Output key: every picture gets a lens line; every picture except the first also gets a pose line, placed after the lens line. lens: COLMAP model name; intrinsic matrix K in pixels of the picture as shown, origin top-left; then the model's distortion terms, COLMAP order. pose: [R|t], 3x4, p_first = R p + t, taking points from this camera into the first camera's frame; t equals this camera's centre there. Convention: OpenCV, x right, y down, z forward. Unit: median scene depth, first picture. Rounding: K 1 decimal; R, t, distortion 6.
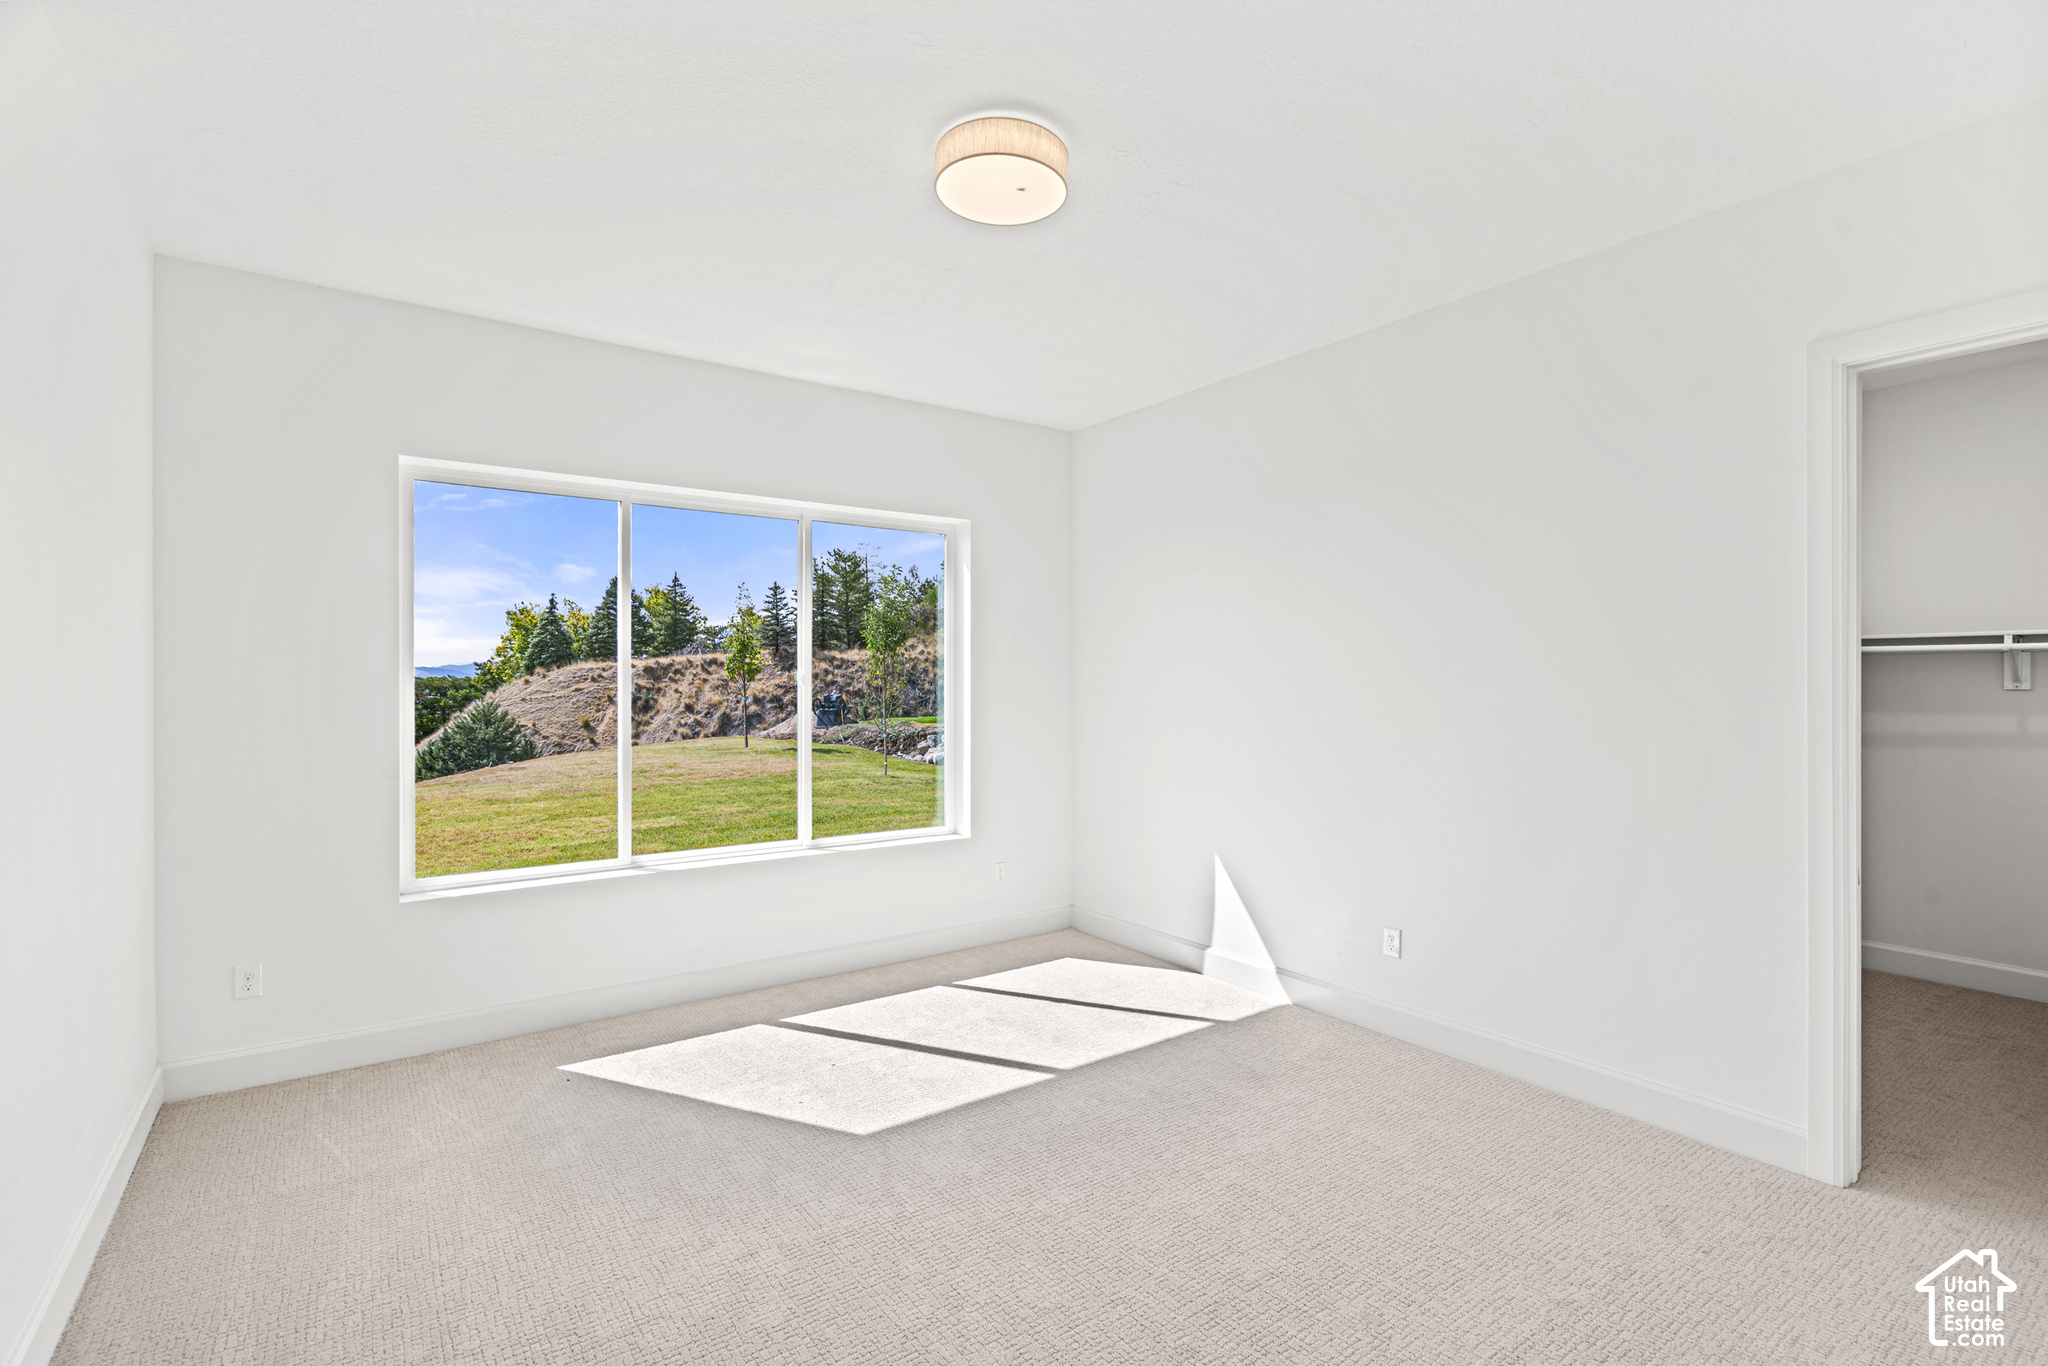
lens RADIAL K [[939.8, 0, 1034.7], [0, 939.8, 684.6], [0, 0, 1]] dist [-0.003165, 0.001503]
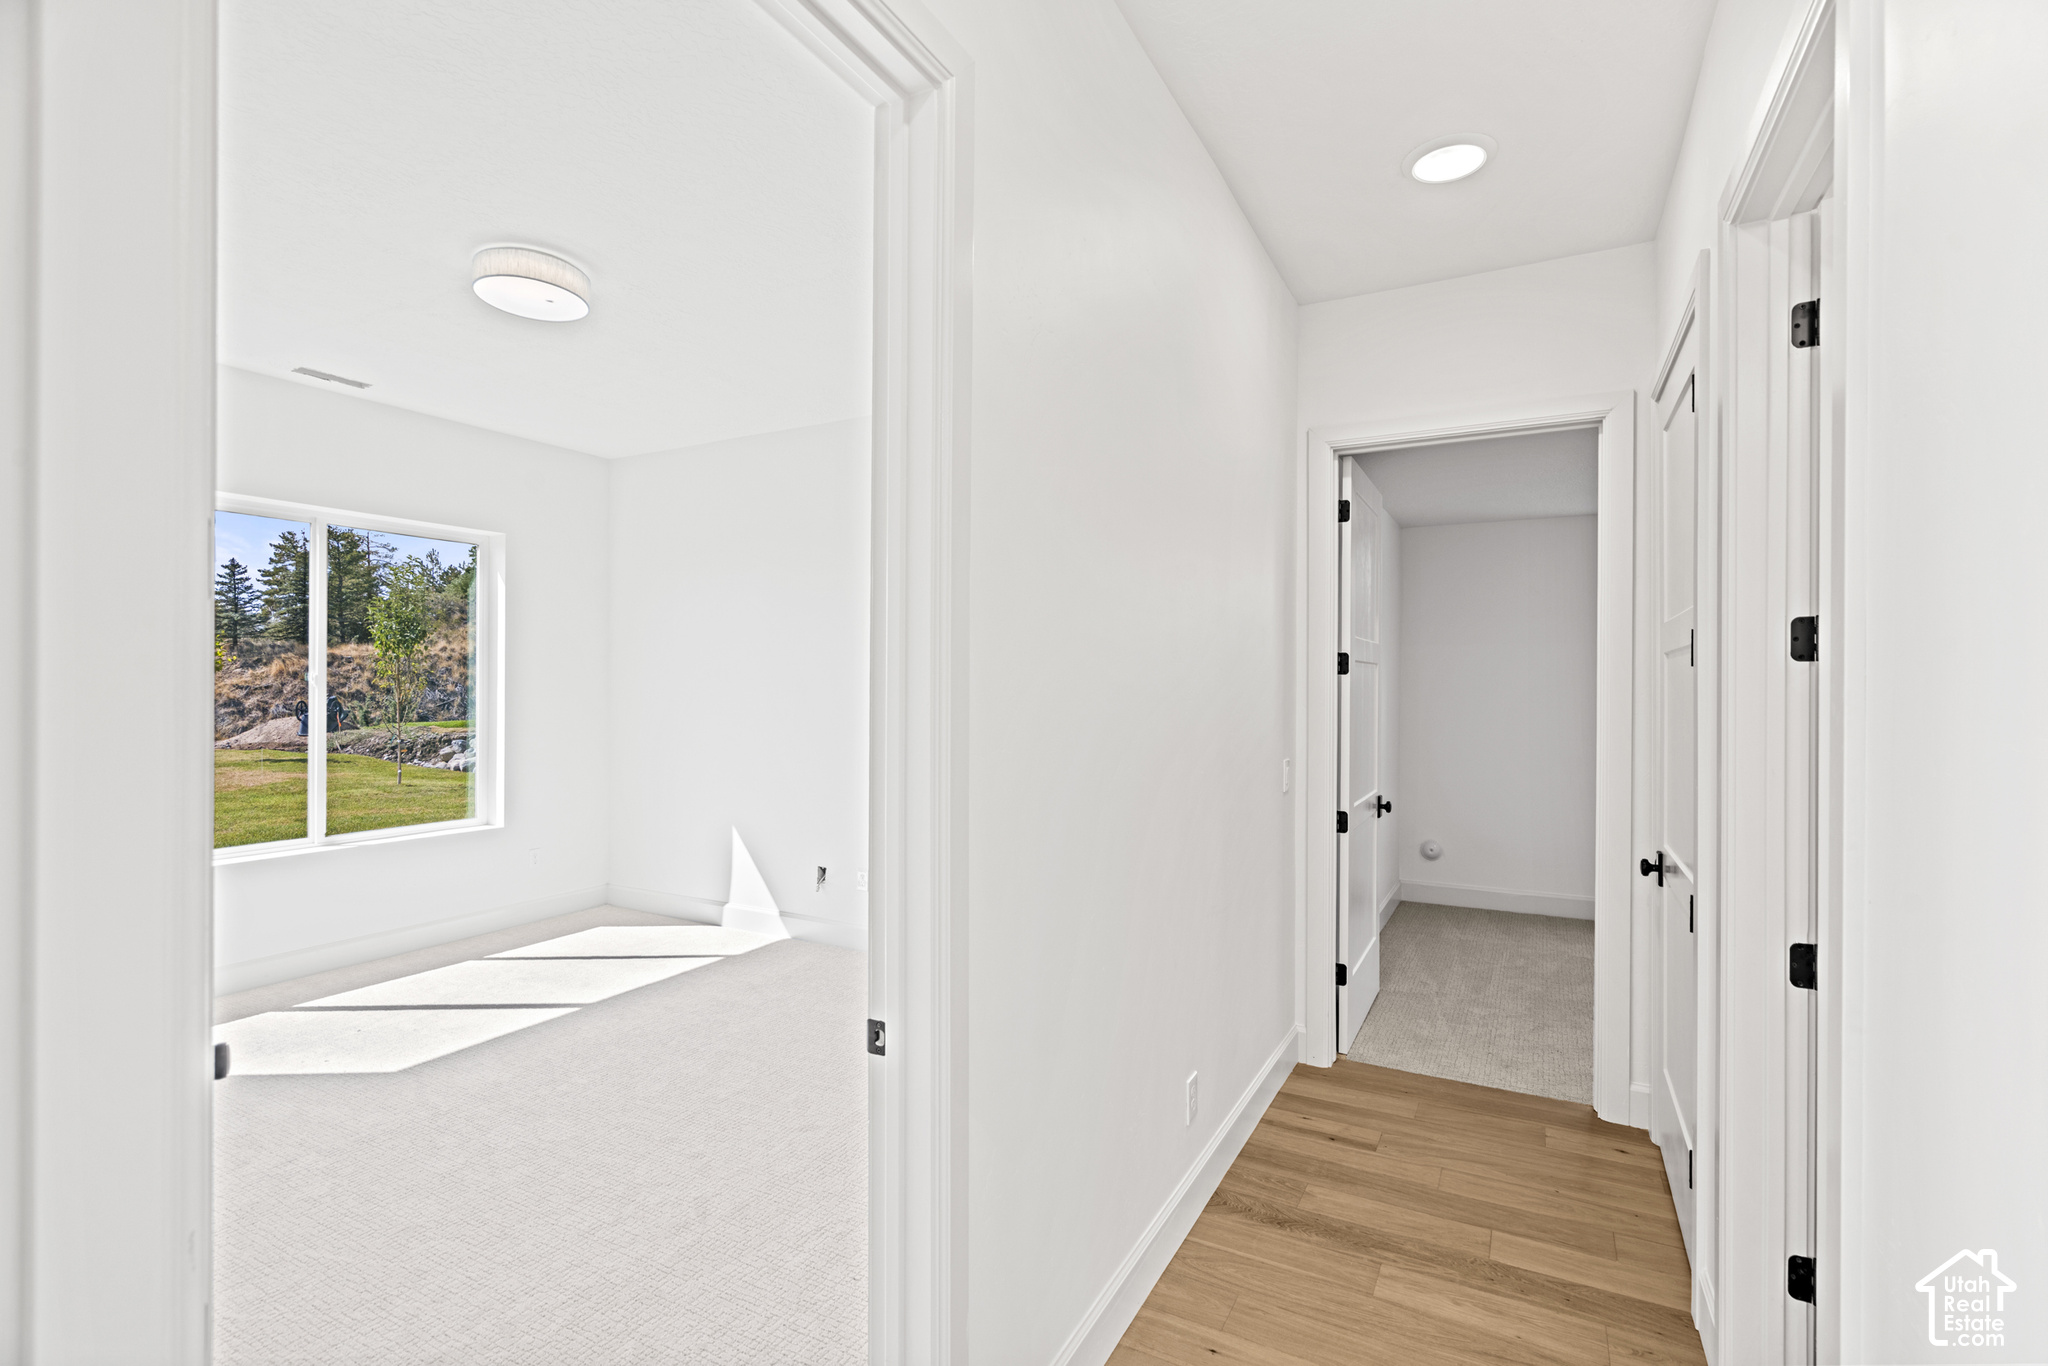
lens RADIAL K [[939.8, 0, 1038.3], [0, 939.8, 692.3], [0, 0, 1]] dist [-0.003165, 0.001503]
pose [[0.901972, 0.004379, 0.431771, 0.009410], [-0.006239, 0.999976, 0.002893, 0.000024], [-0.431749, -0.005303, 0.901978, -0.115618]]
